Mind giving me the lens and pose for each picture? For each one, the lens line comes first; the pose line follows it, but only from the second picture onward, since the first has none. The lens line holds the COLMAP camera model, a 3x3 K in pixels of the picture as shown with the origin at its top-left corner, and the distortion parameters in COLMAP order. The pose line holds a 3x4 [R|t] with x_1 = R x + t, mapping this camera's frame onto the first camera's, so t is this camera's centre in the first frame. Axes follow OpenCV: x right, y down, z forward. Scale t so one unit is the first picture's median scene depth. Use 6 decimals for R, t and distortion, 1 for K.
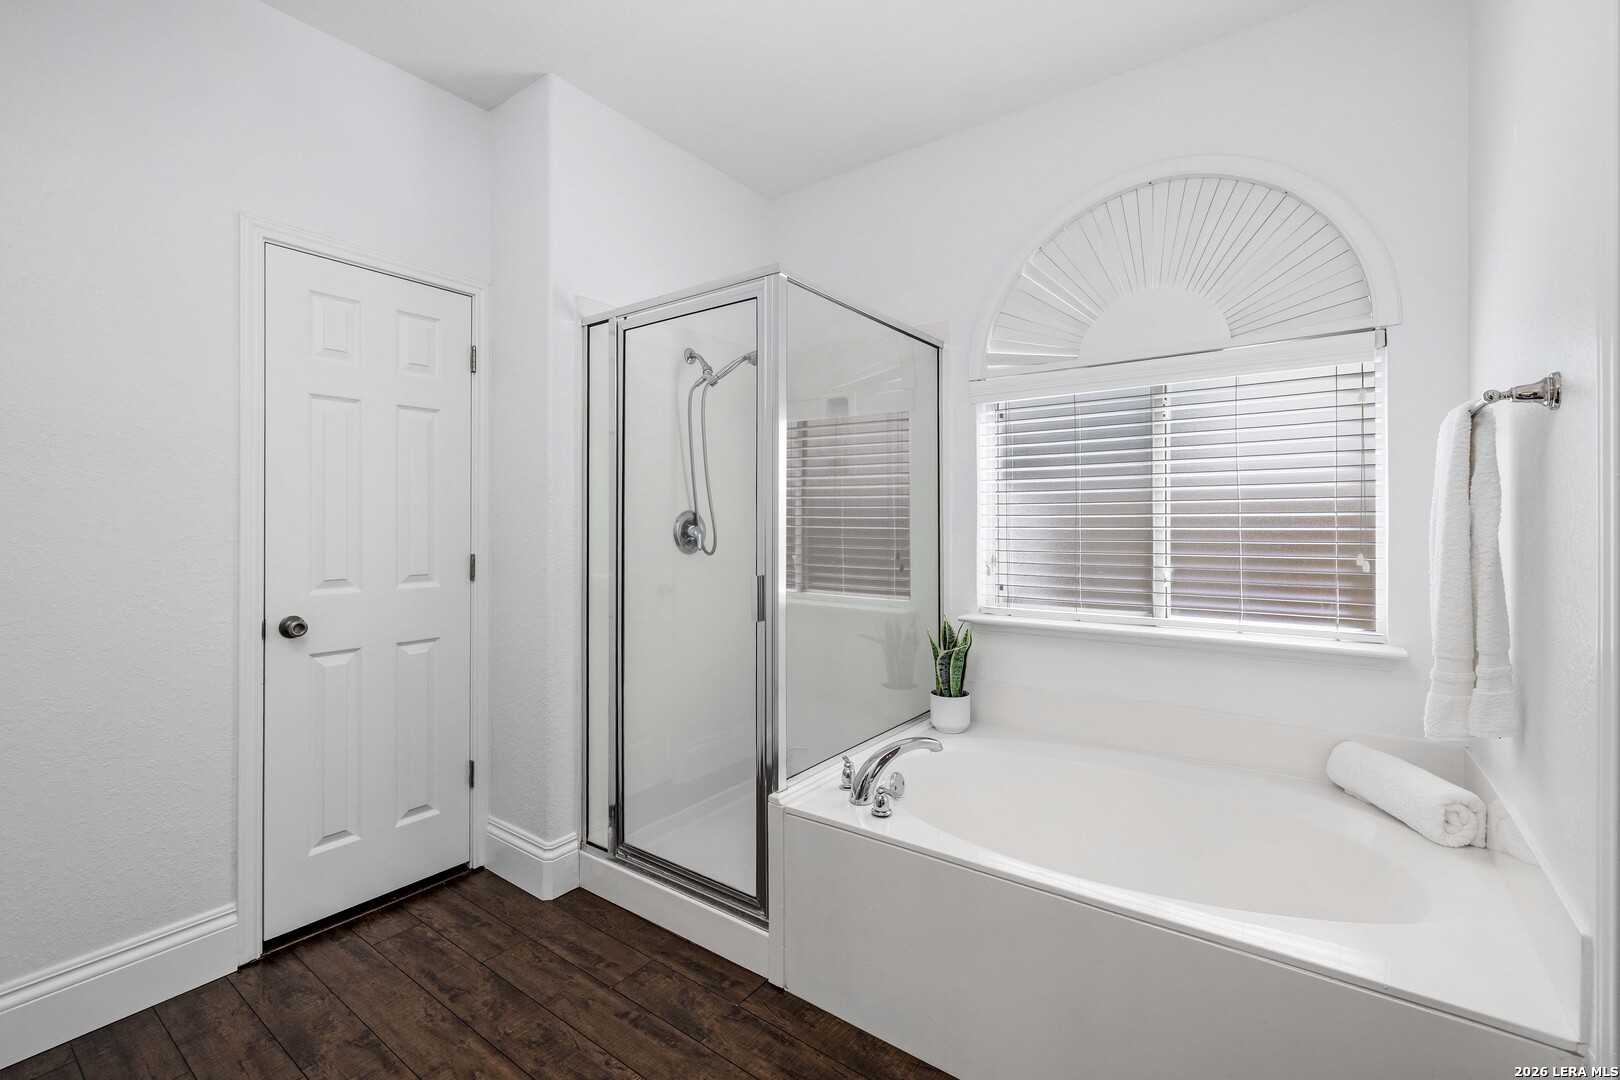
lens RADIAL K [[686.9, 0, 819.1], [0, 686.9, 530.4], [0, 0, 1]] dist [-0.004051, -0.000233]
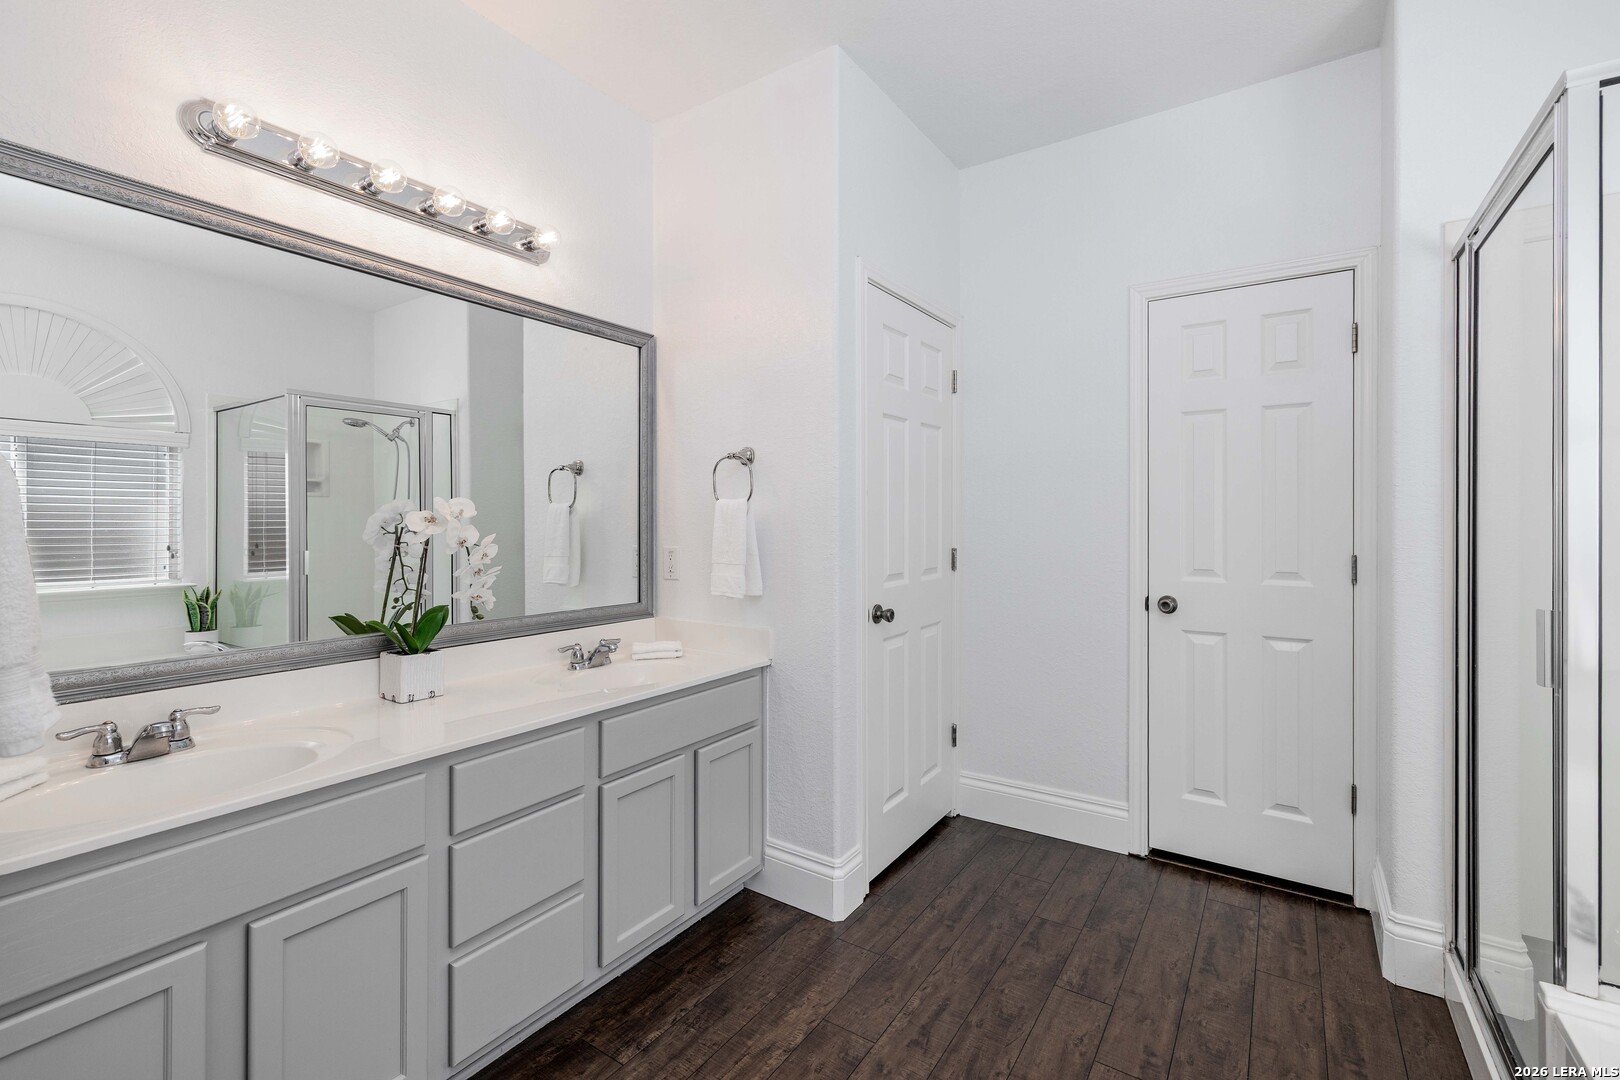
lens RADIAL K [[686.9, 0, 822.4], [0, 686.9, 526.6], [0, 0, 1]] dist [-0.004051, -0.000233]
pose [[0.053461, 0.011277, -0.998506, 0.438770], [-0.010394, 0.999888, 0.010736, -0.006186], [0.998516, 0.009804, 0.053572, 0.318681]]
